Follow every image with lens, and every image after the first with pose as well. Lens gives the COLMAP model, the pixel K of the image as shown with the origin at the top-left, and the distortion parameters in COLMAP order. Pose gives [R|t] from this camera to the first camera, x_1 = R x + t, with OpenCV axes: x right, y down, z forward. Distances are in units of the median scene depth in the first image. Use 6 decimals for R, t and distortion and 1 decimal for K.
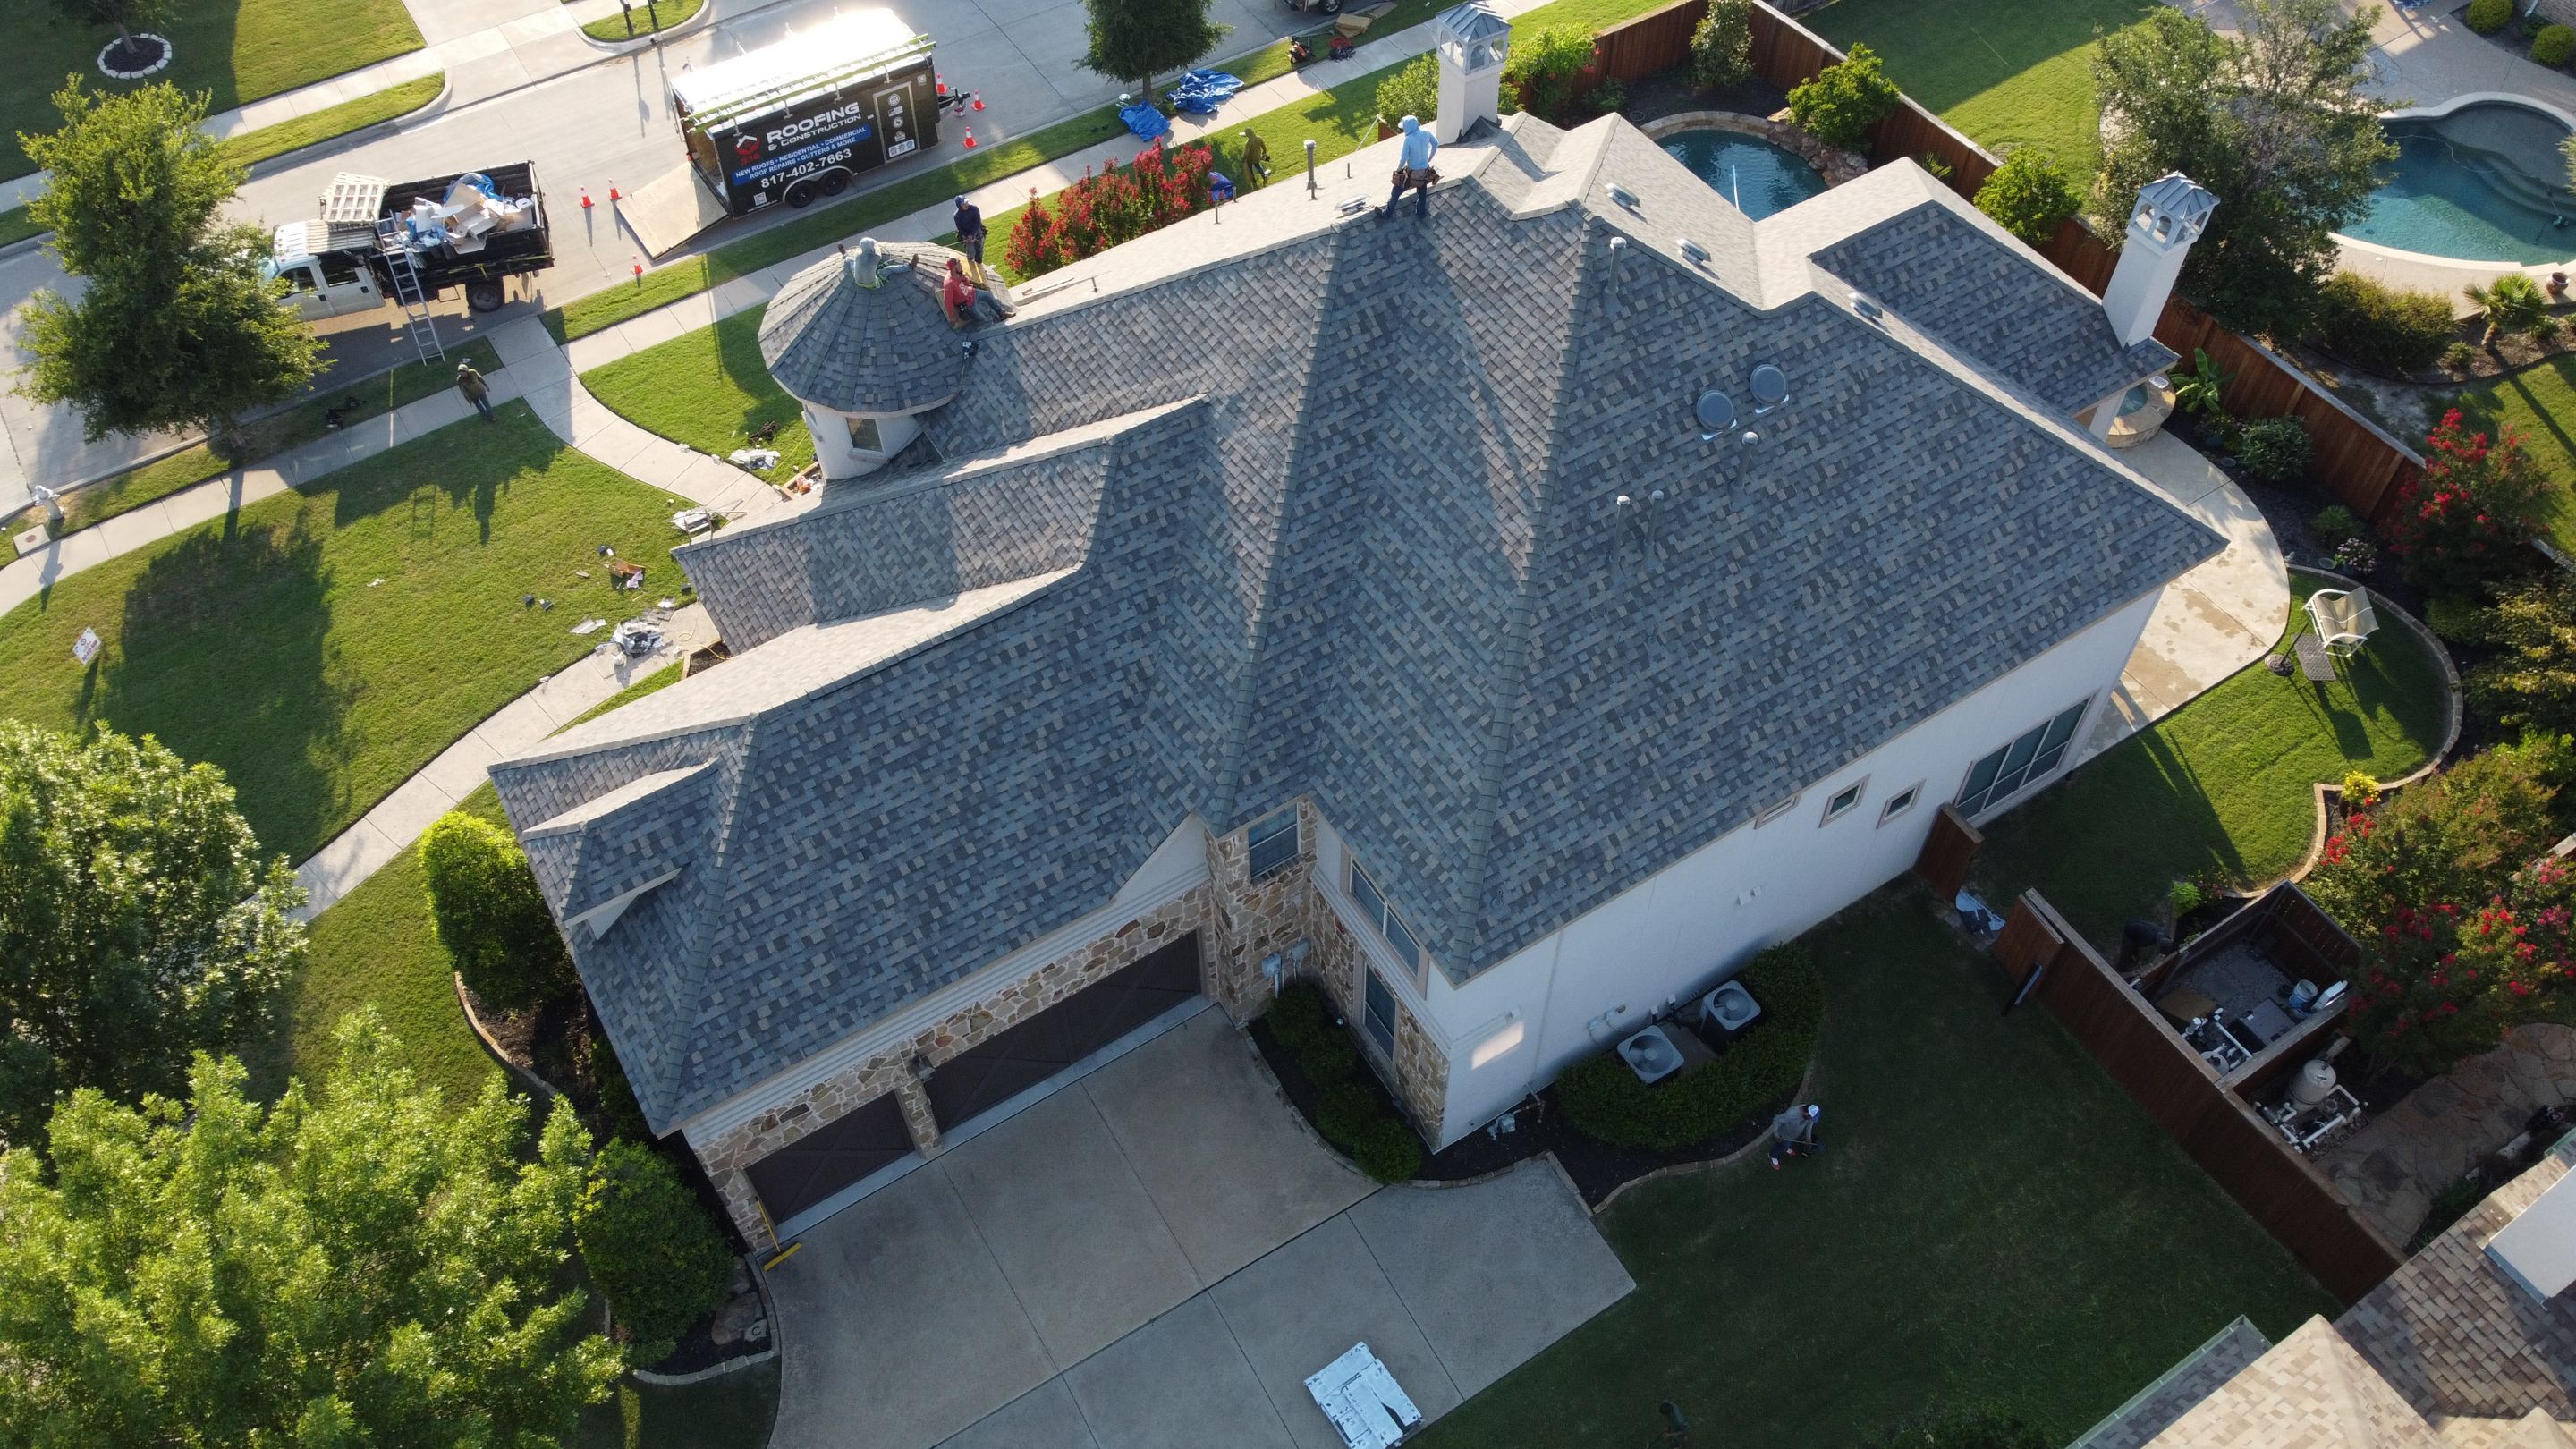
lens RADIAL K [[1952.1, 0, 1282.5], [0, 1952.1, 717.5], [0, 0, 1]] dist [0.004892, -0.011068]
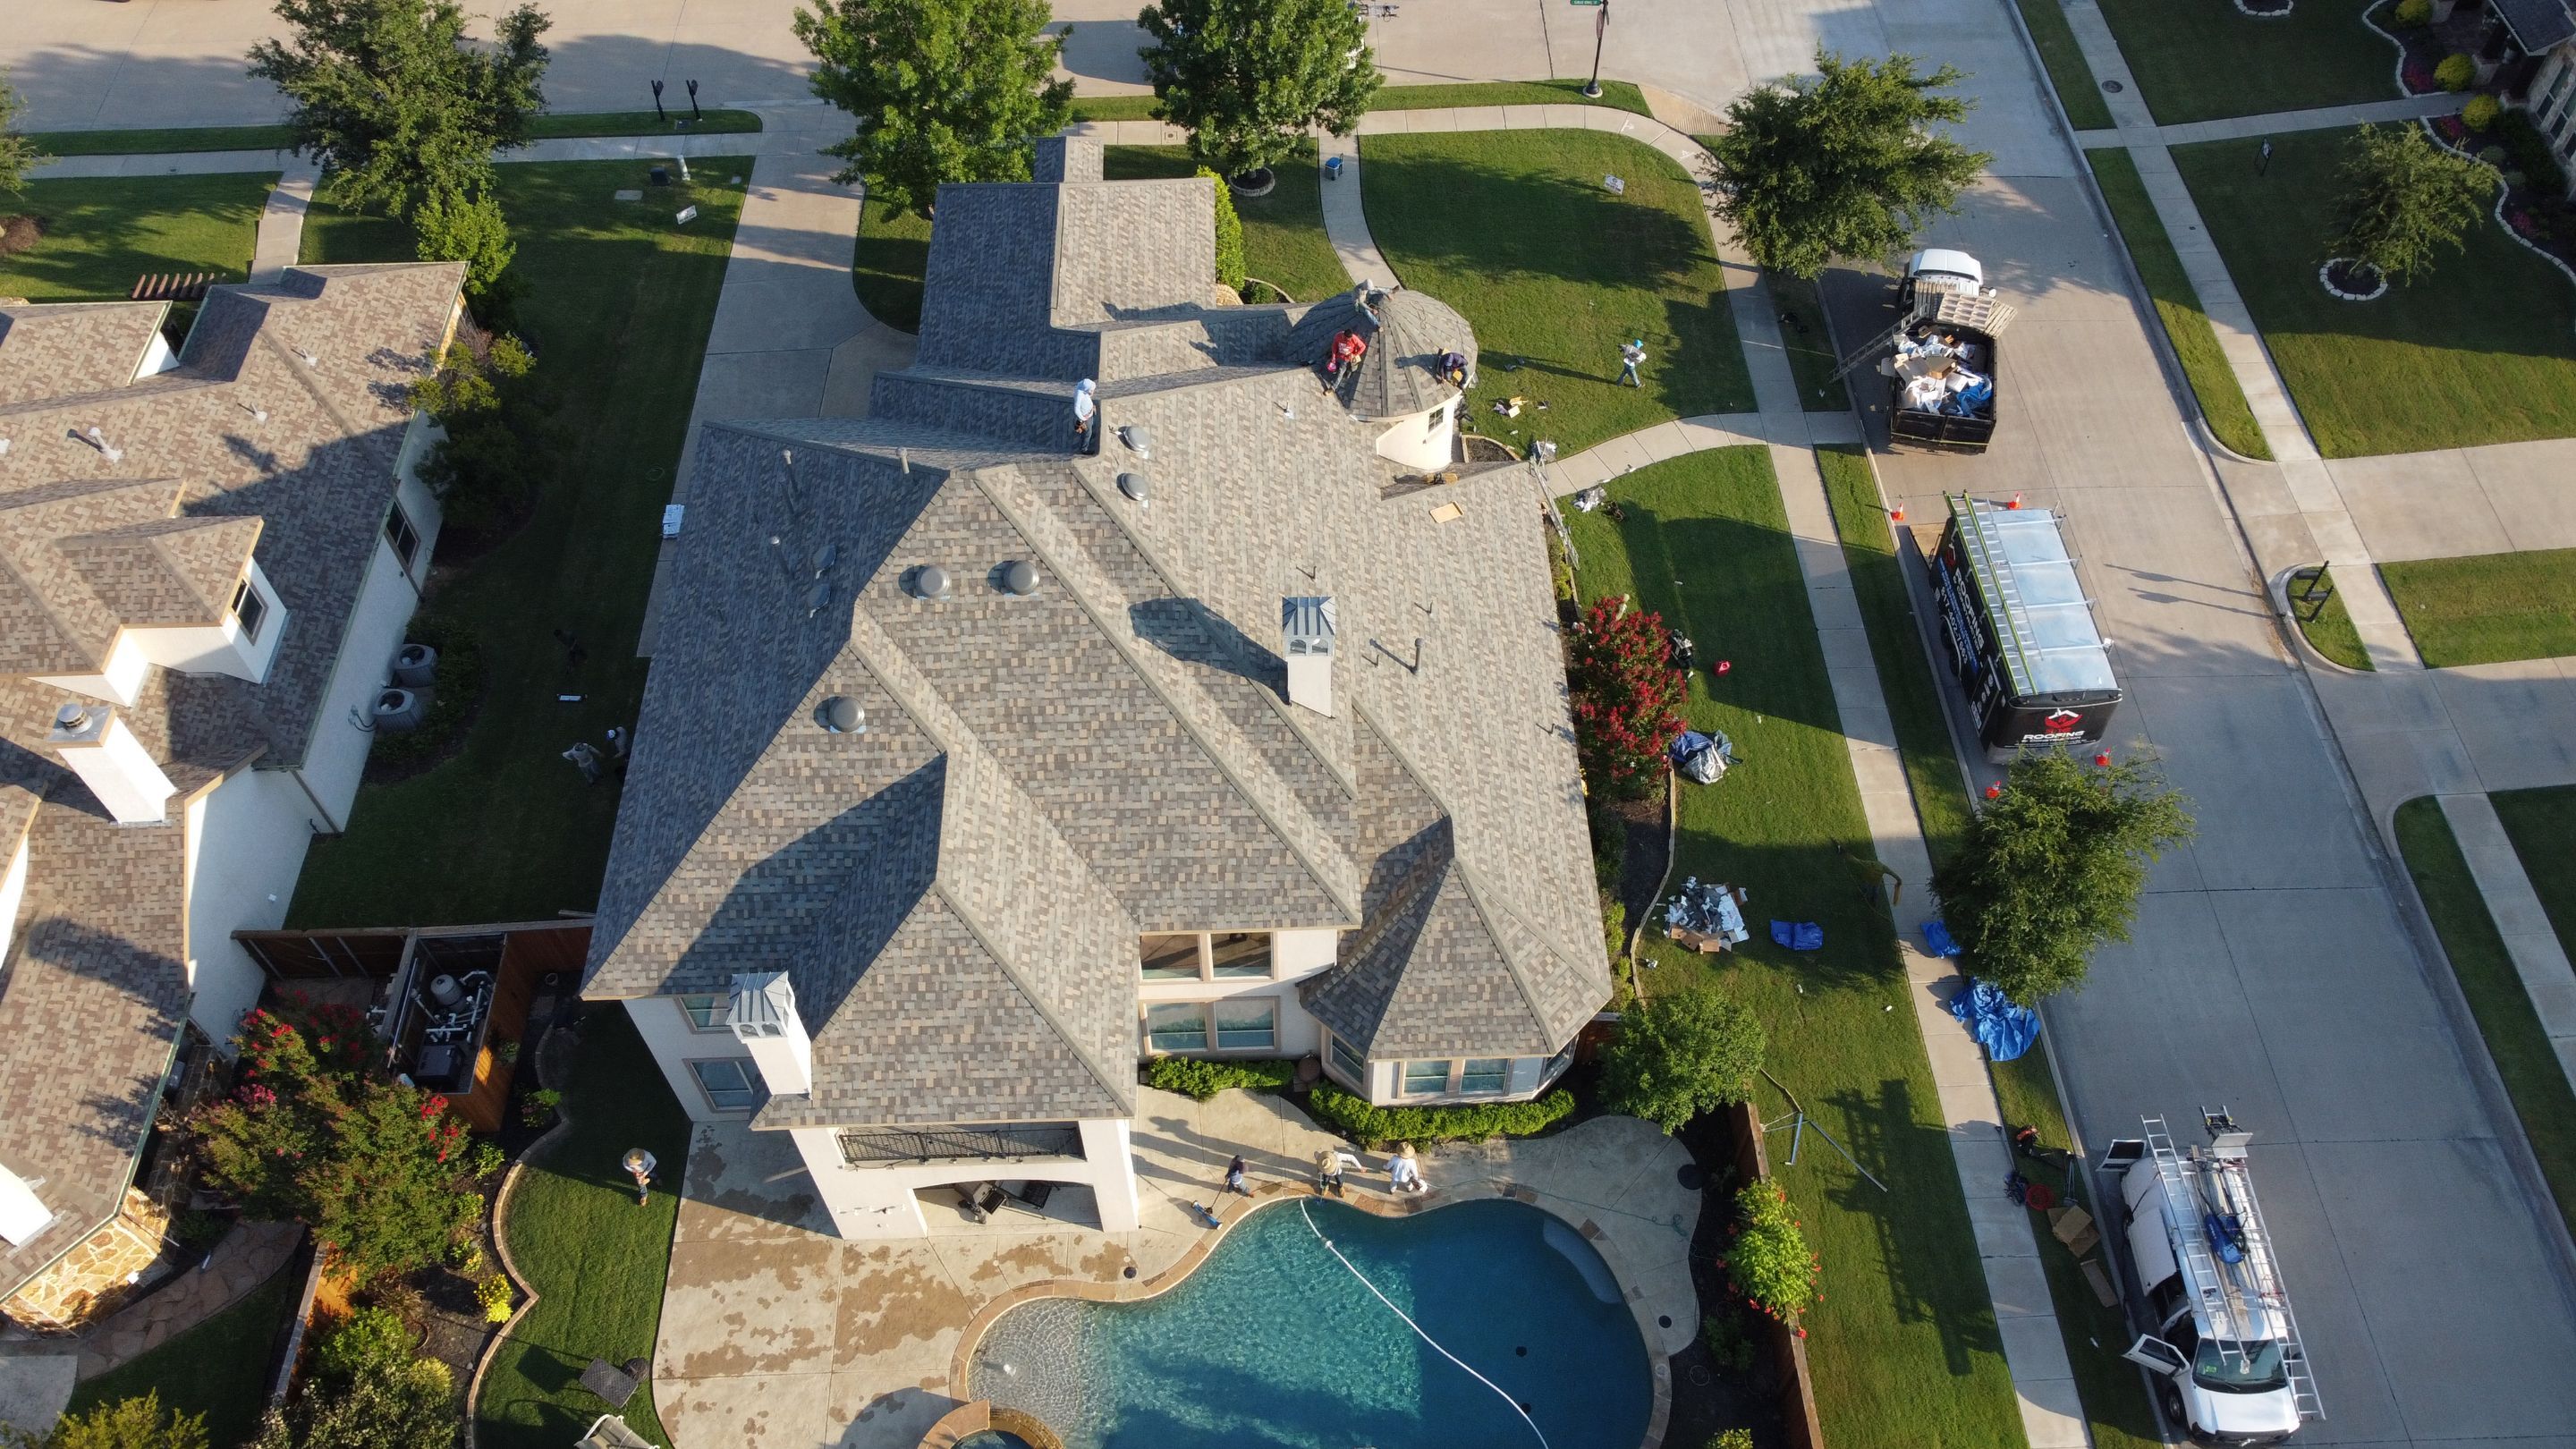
lens RADIAL K [[1952.1, 0, 1282.4], [0, 1952.1, 713.5], [0, 0, 1]] dist [0.004892, -0.011068]
pose [[-0.506294, 0.699124, -0.504868, 0.600848], [-0.664589, 0.056750, 0.745051, -1.003295], [0.549534, 0.712745, 0.435898, 0.489348]]
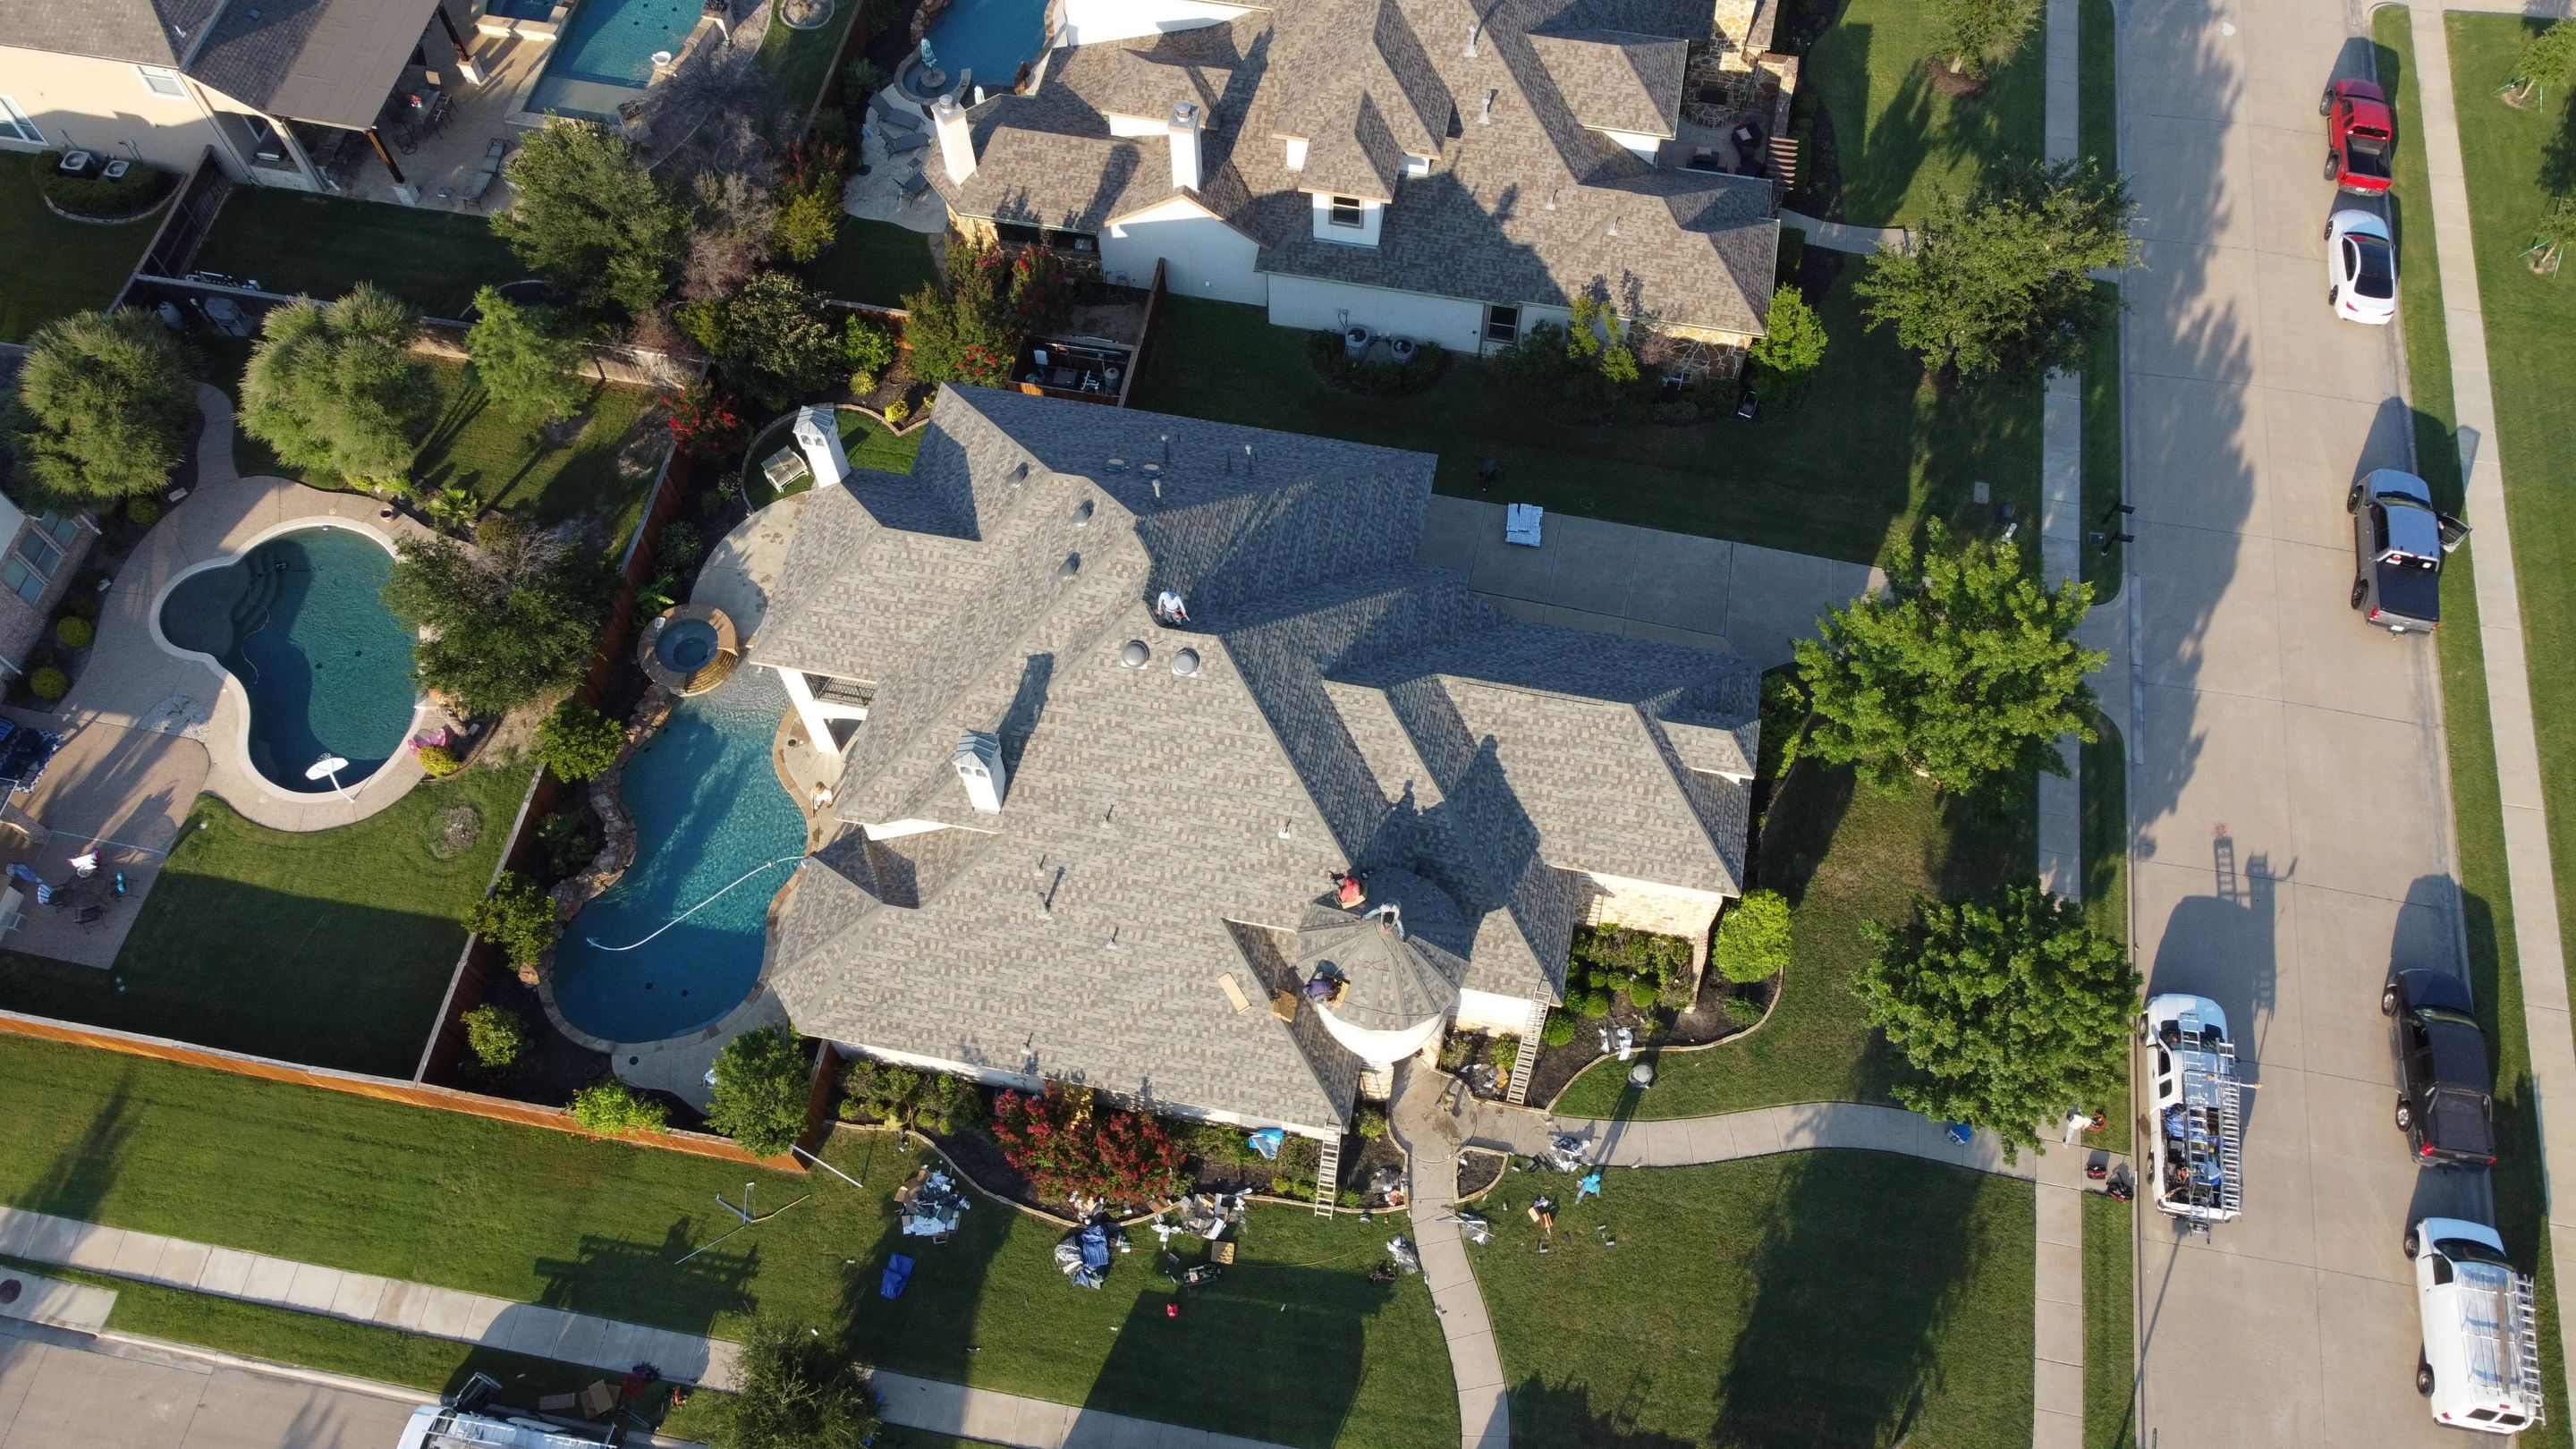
lens RADIAL K [[1952.1, 0, 1279.8], [0, 1952.1, 716.4], [0, 0, 1]] dist [0.004892, -0.011068]
pose [[-0.732909, -0.589180, 0.340163, -0.474930], [0.548237, -0.215420, 0.808103, -1.219030], [-0.402840, 0.778756, 0.480894, 0.172198]]
